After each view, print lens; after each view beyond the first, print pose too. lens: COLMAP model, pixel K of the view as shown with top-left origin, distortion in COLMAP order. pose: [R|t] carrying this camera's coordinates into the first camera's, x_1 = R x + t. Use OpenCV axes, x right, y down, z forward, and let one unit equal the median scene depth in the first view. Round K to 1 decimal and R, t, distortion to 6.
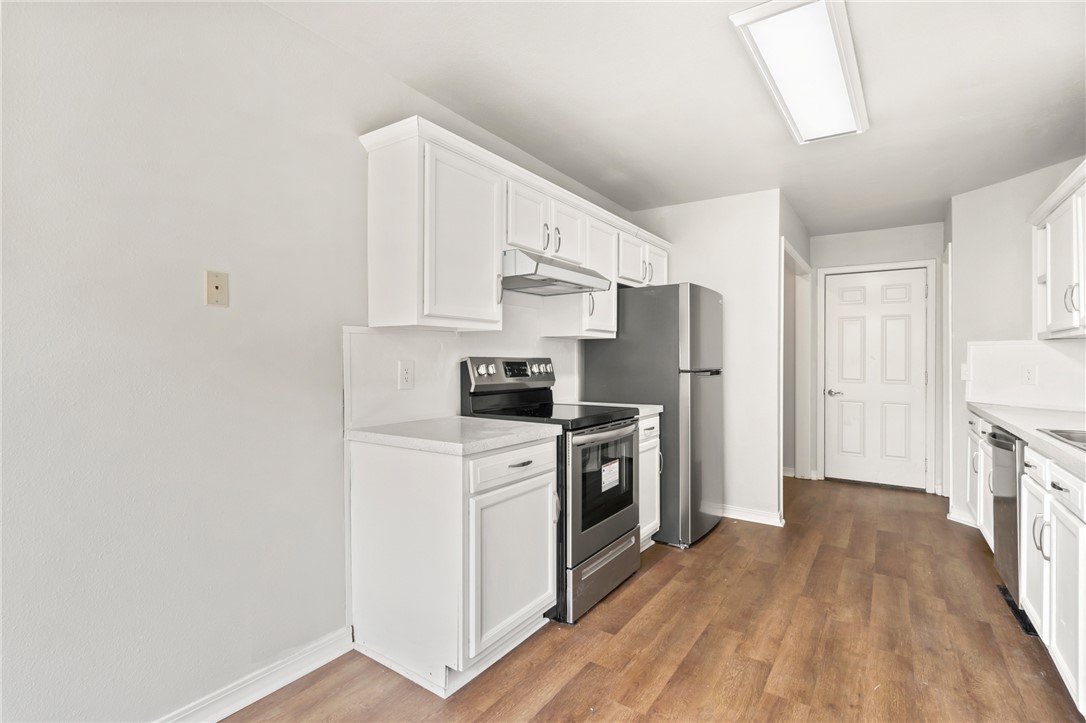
lens RADIAL K [[516.0, 0, 539.5], [0, 516.0, 355.6], [0, 0, 1]] dist [-0.001600, 0.000549]
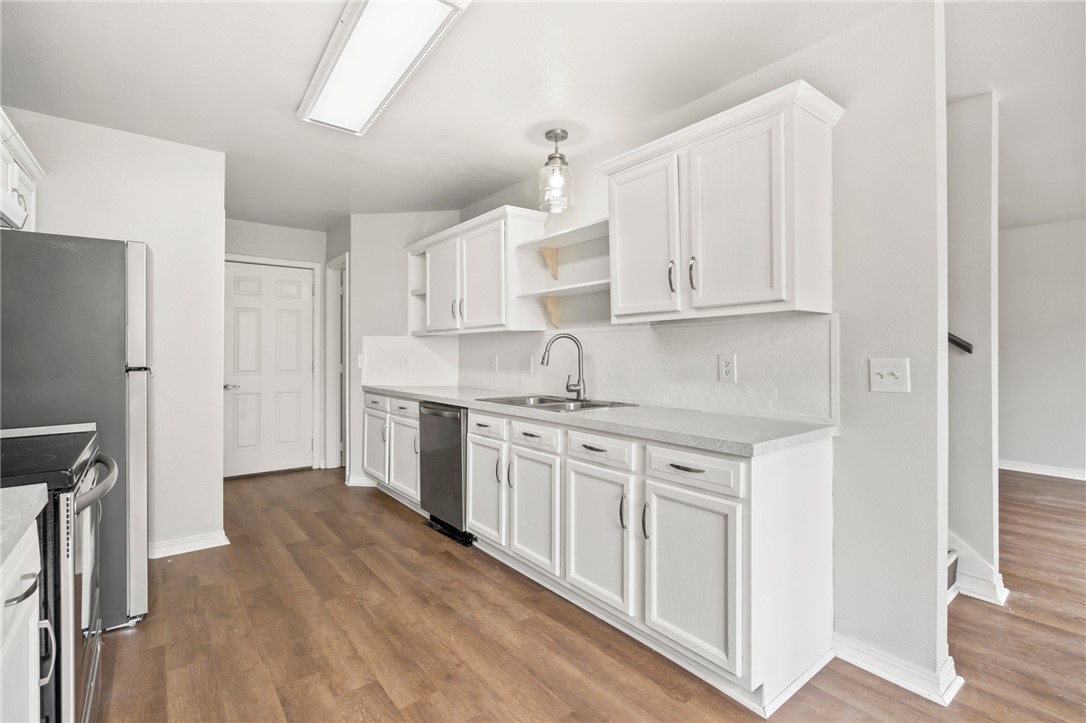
lens RADIAL K [[497.3, 0, 544.9], [0, 497.3, 347.2], [0, 0, 1]] dist [-0.004326, 0.000558]
pose [[0.300357, 0.002730, 0.953823, -0.248302], [-0.002924, 0.999994, -0.001942, 0.000549], [-0.953822, -0.002206, 0.300363, 0.355772]]
